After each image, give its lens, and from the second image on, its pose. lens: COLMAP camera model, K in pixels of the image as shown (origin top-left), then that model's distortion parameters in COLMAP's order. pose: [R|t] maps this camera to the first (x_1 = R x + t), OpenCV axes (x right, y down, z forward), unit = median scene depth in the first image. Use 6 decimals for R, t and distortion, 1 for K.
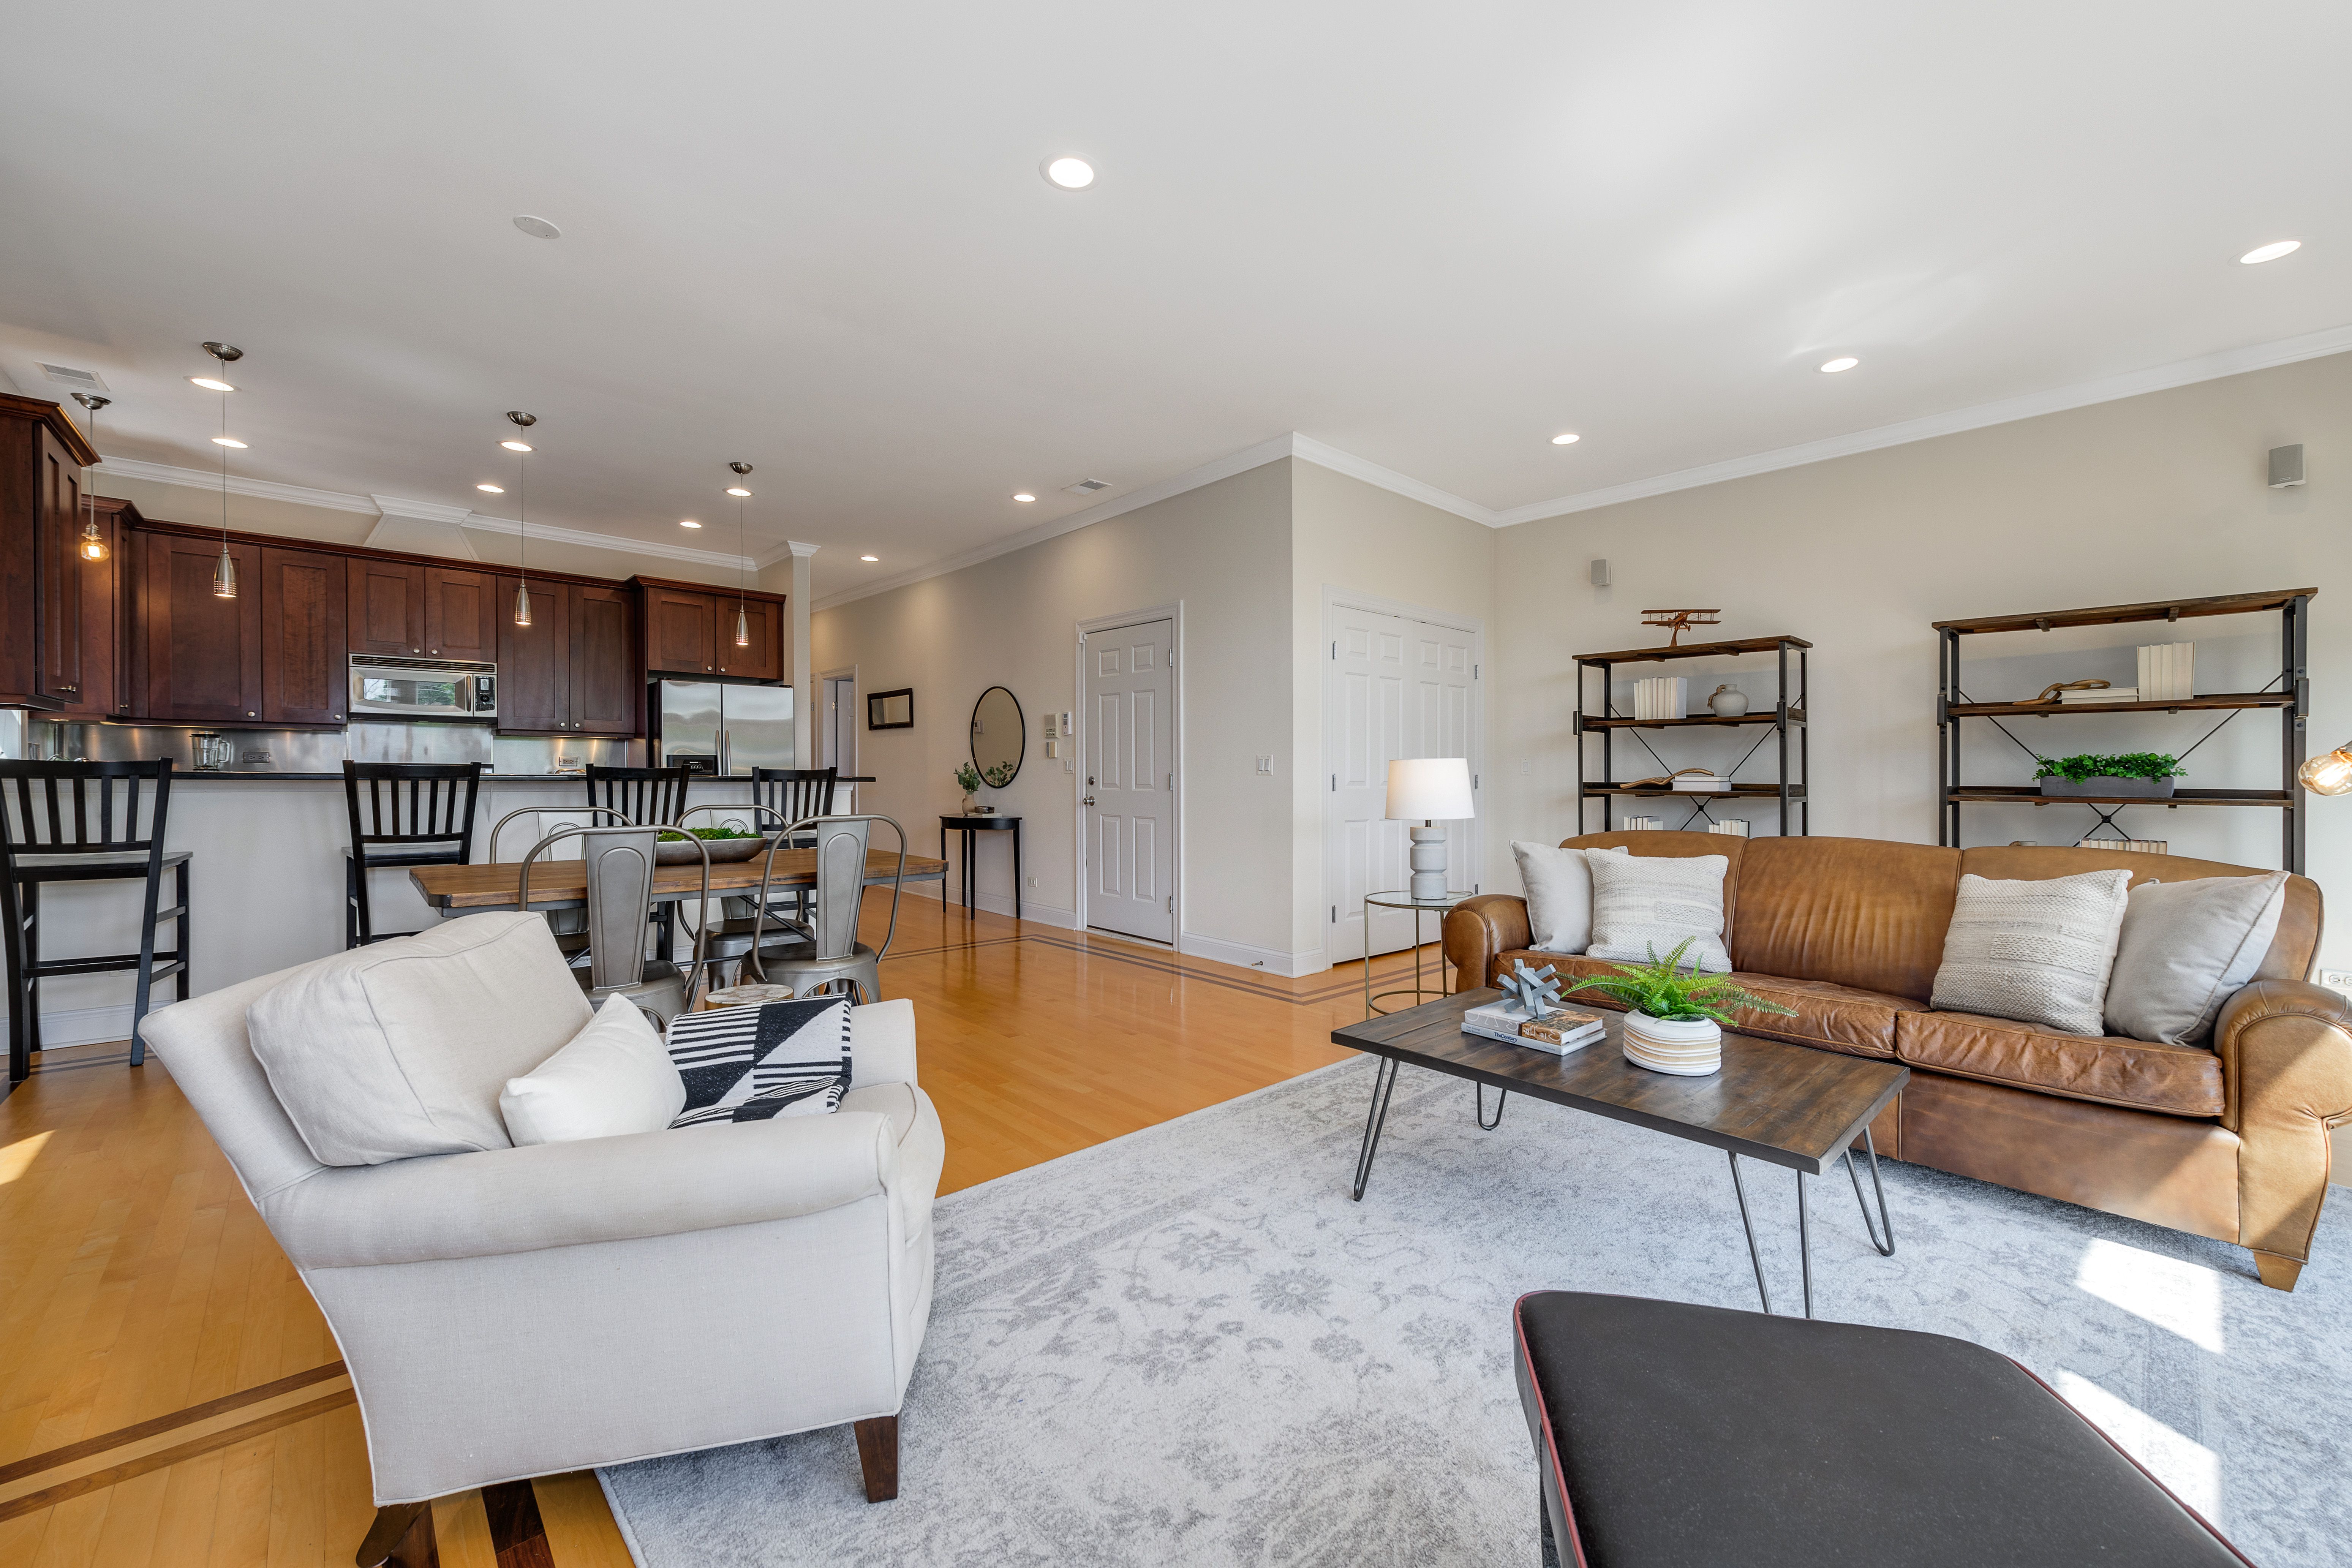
lens RADIAL K [[913.7, 0, 1192.4], [0, 913.7, 797.3], [0, 0, 1]] dist [0.007429, 0.000371]
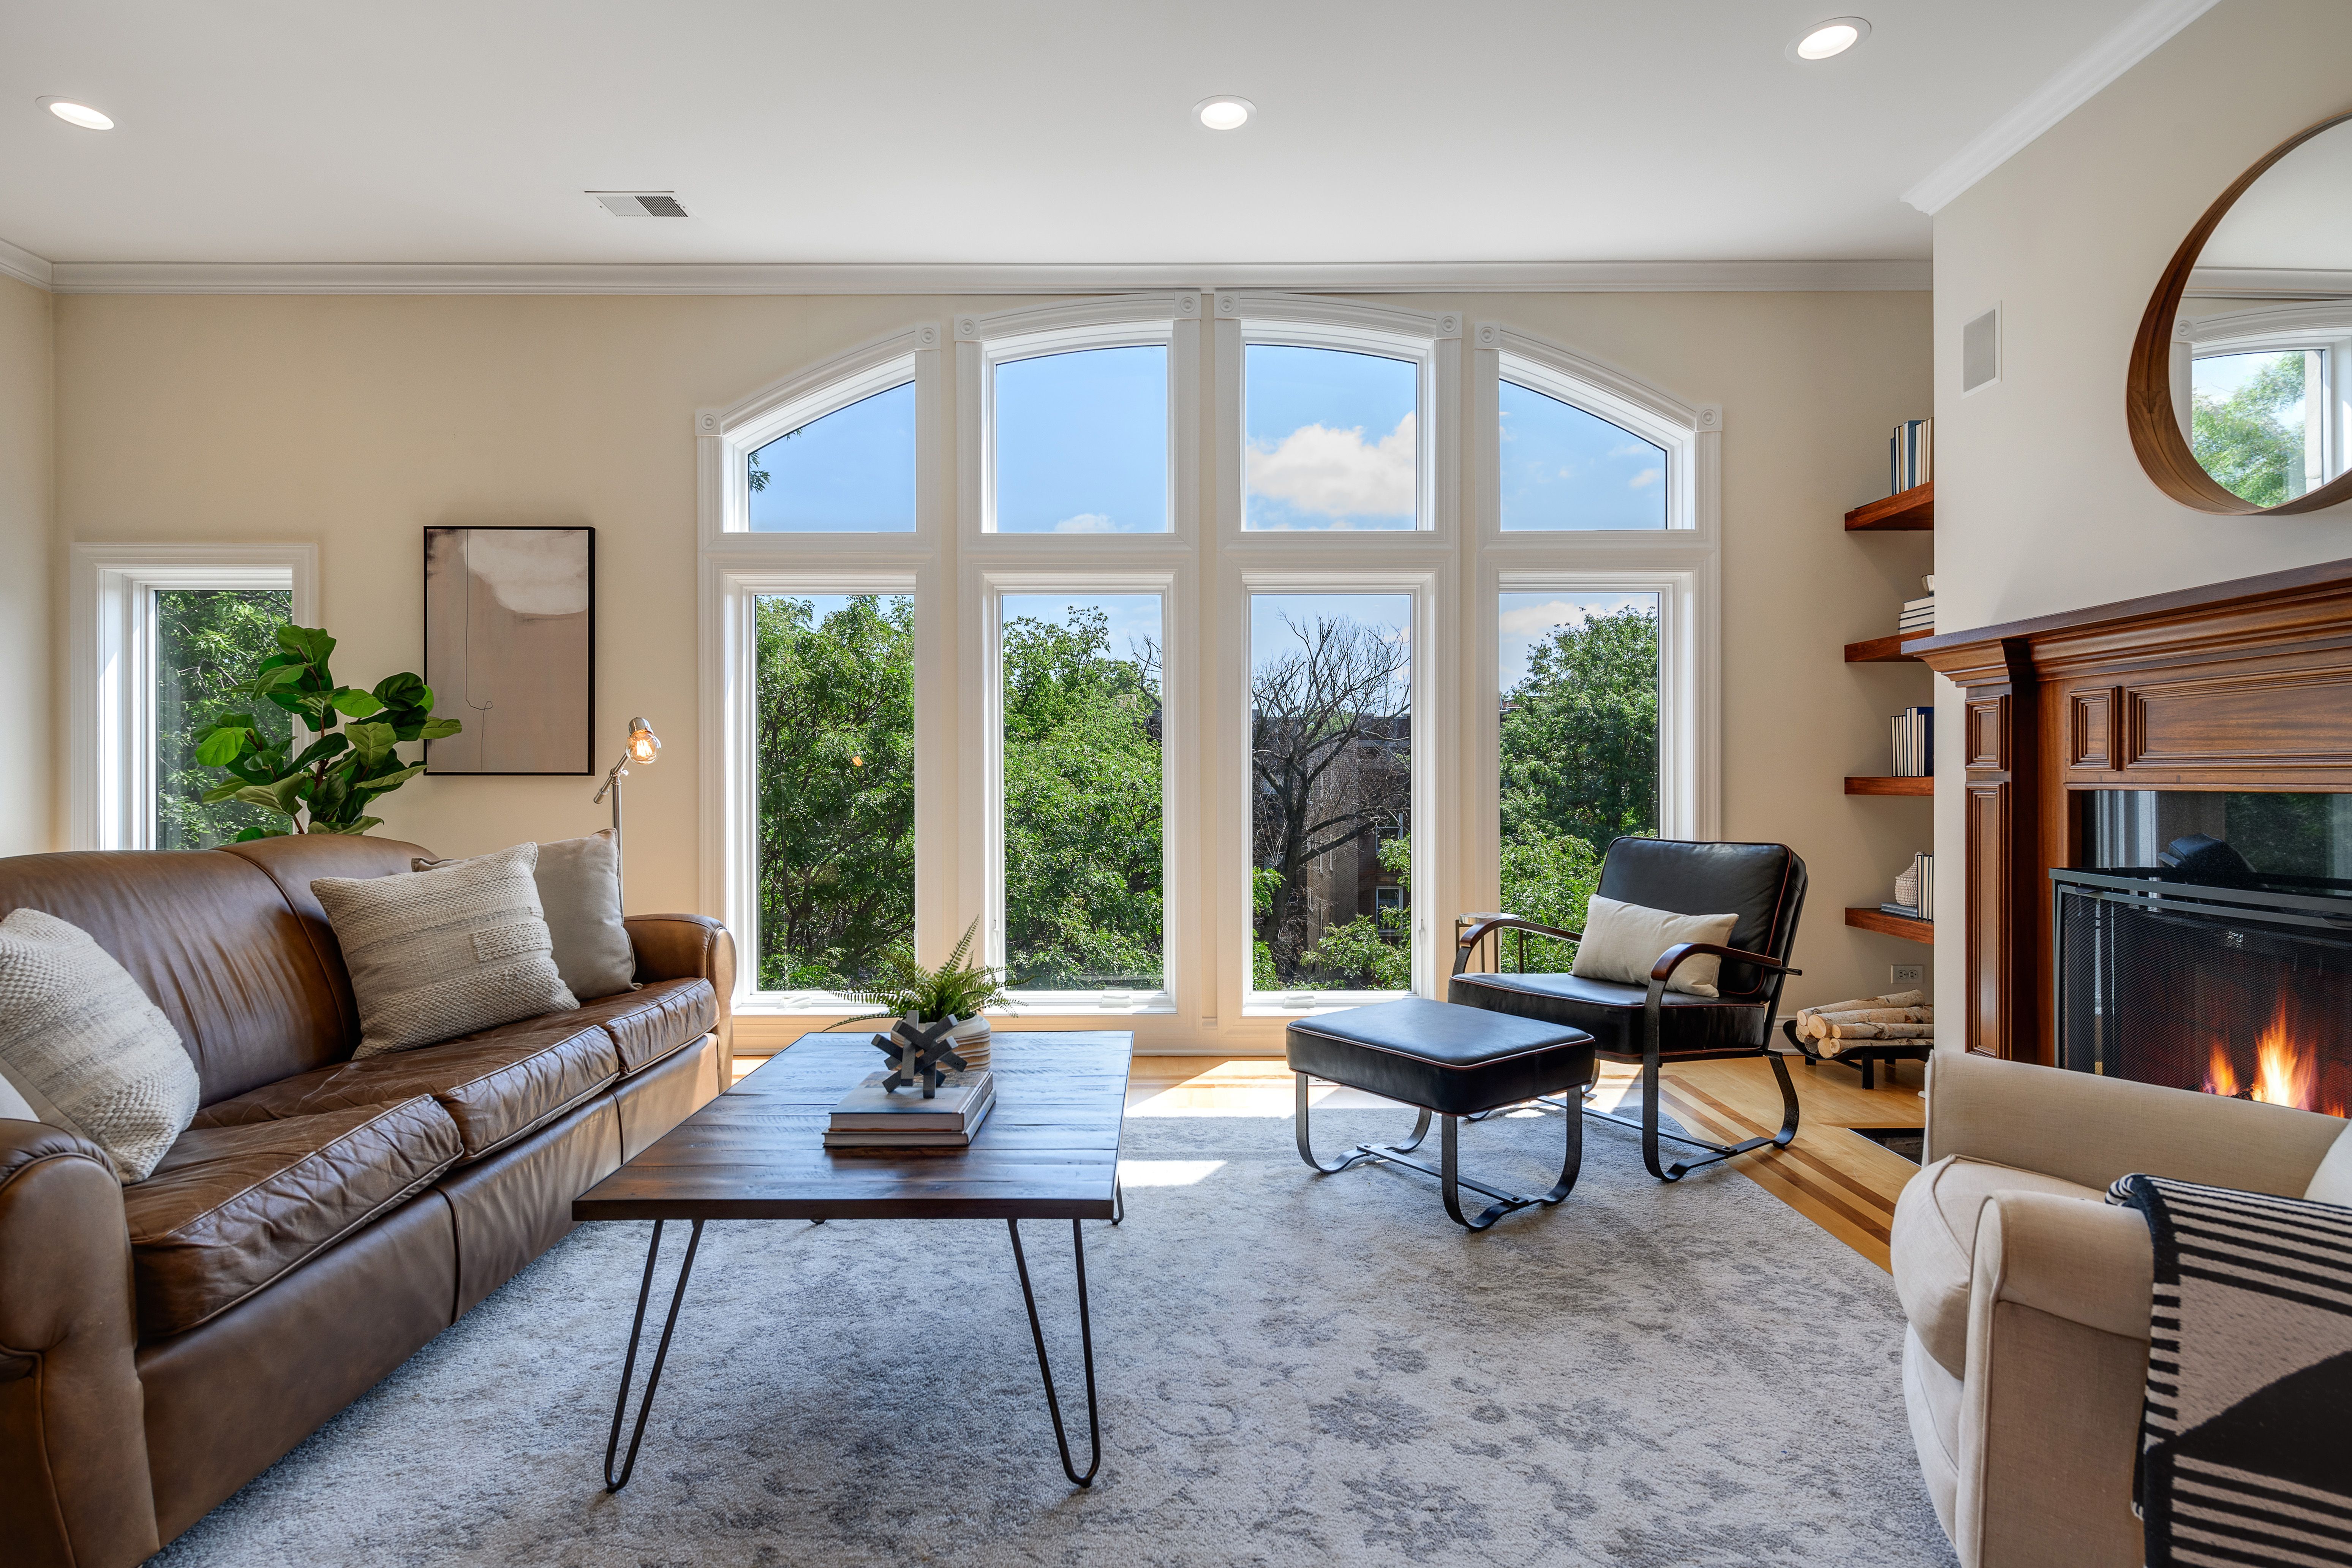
lens RADIAL K [[1177.9, 0, 1173.1], [0, 1177.9, 775.7], [0, 0, 1]] dist [0.007933, -0.003598]
pose [[-0.738151, -0.005760, 0.674611, -0.212332], [0.015339, 0.999562, 0.025319, -0.007377], [-0.674461, 0.029037, -0.737739, 0.912136]]
